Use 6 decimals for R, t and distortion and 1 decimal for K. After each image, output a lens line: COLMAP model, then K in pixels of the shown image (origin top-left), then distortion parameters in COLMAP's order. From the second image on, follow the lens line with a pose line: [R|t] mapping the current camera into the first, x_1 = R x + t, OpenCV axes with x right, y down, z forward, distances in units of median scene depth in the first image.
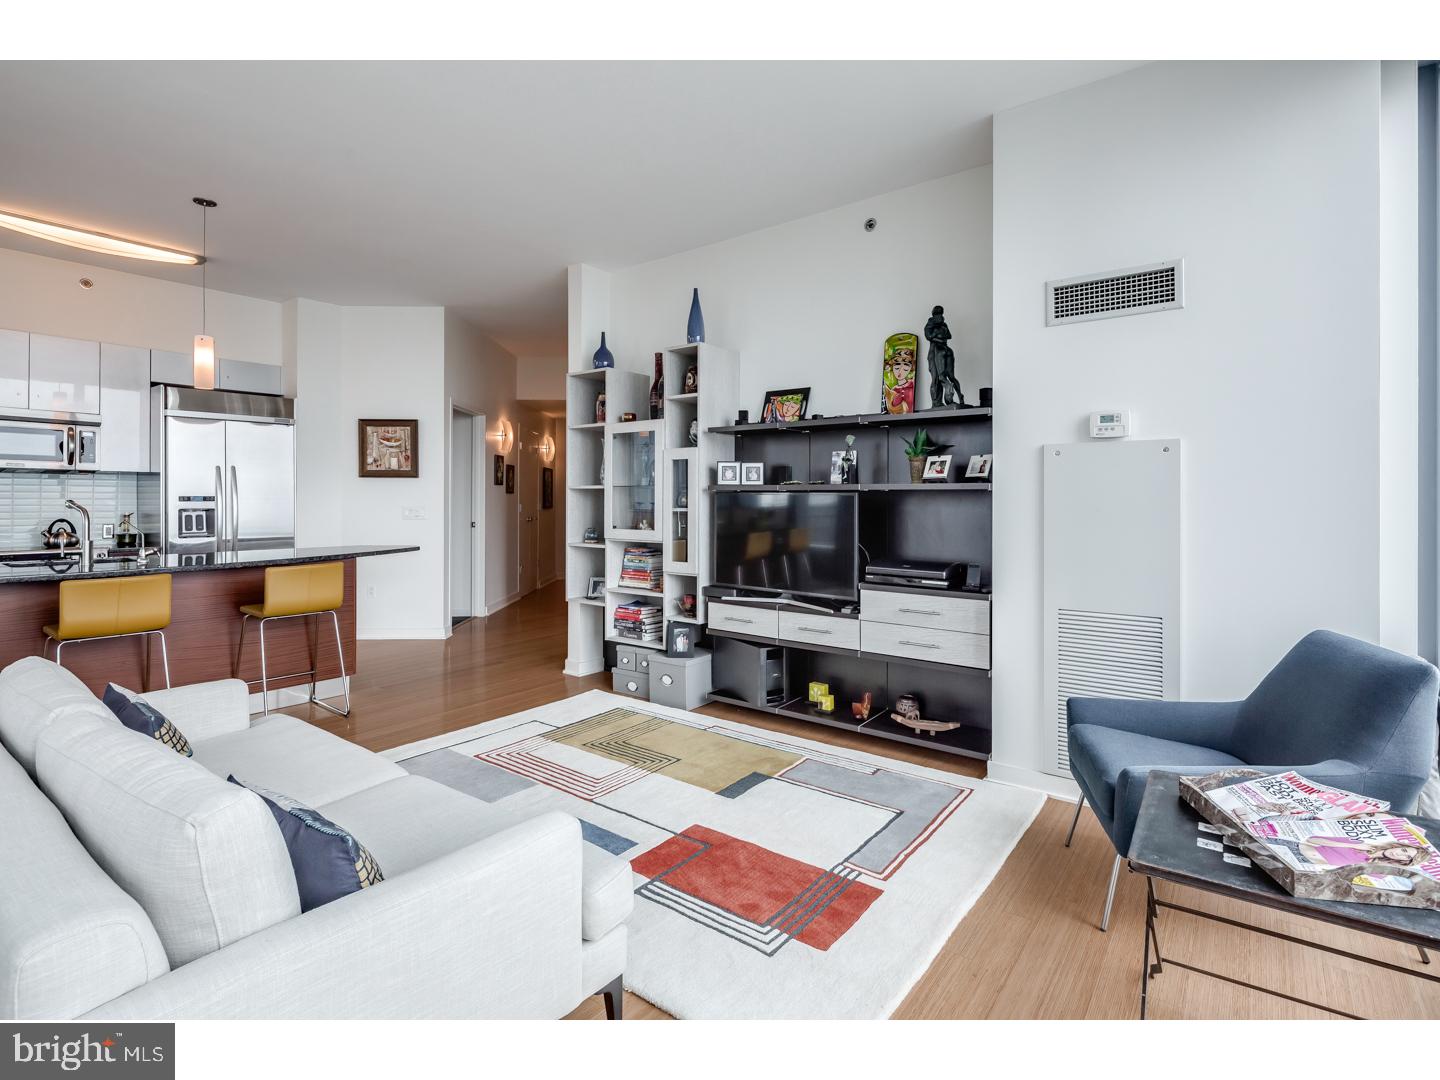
lens RADIAL K [[694.6, 0, 717.3], [0, 694.6, 498.7], [0, 0, 1]] dist [0.002882, -0.000182]
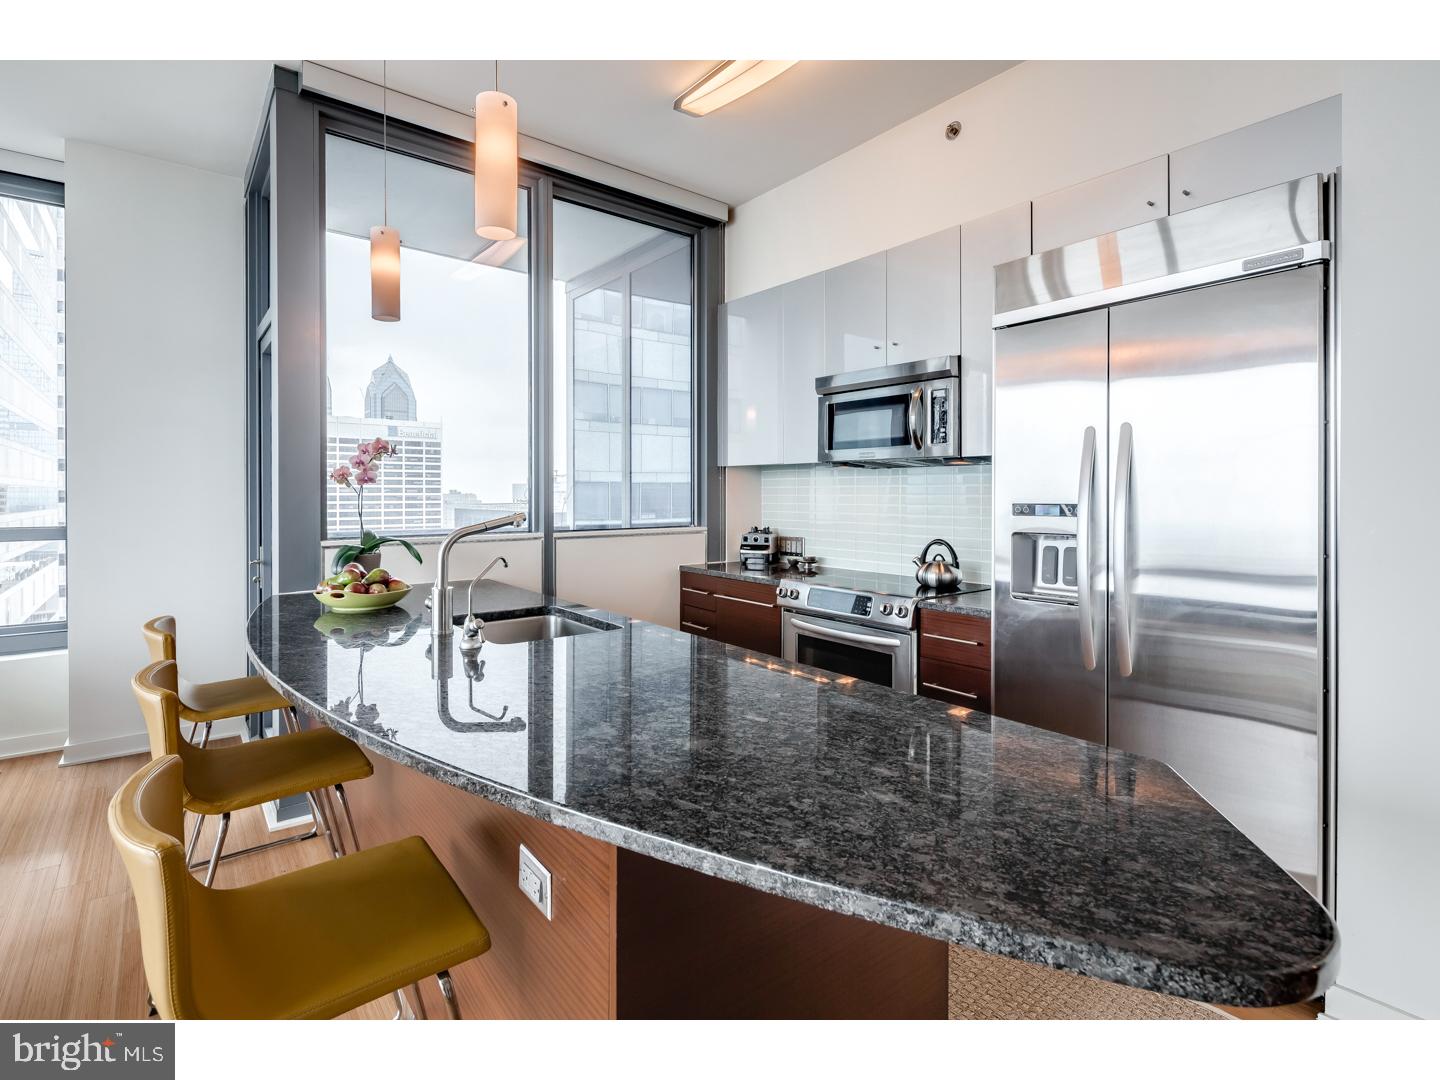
lens RADIAL K [[694.6, 0, 717.3], [0, 694.6, 498.7], [0, 0, 1]] dist [0.002882, -0.000182]
pose [[-0.237575, 0.000304, -0.971369, -0.289939], [-0.004250, 0.999990, 0.001352, -0.006278], [0.971360, 0.004450, -0.237571, 0.904868]]
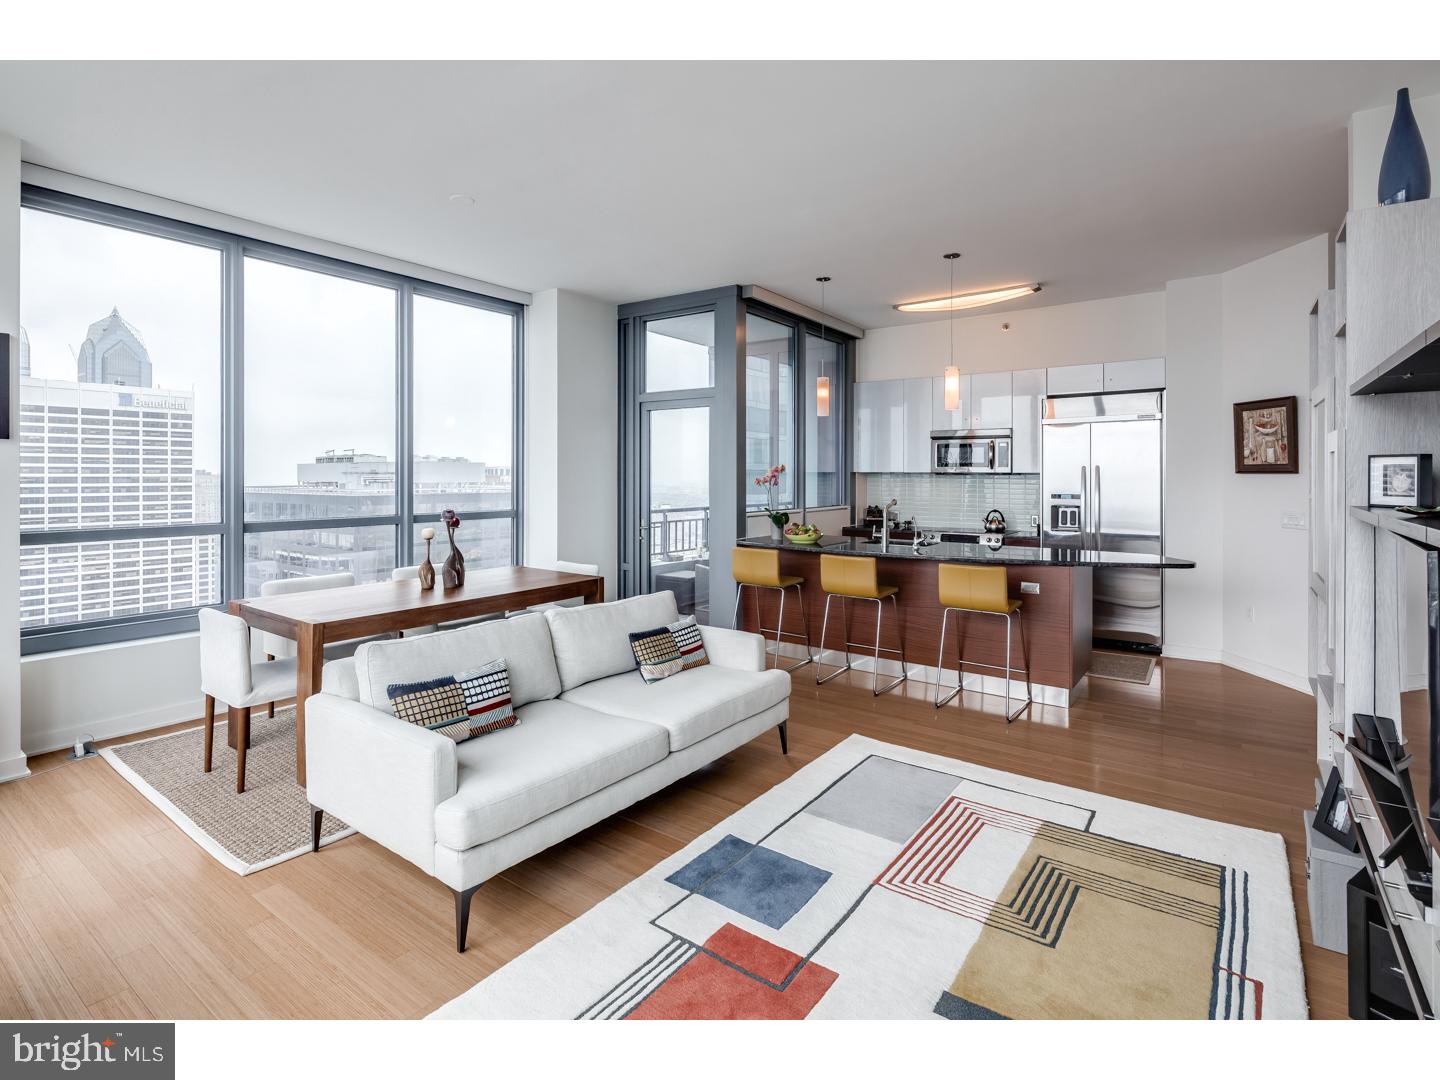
lens RADIAL K [[698.8, 0, 721.7], [0, 698.8, 471.3], [0, 0, 1]] dist [0.003058, -0.000019]
pose [[0.036413, -0.011202, -0.999274, 0.343051], [-0.002865, 0.999932, -0.011314, -0.025704], [0.999333, 0.003275, 0.036378, 0.411750]]
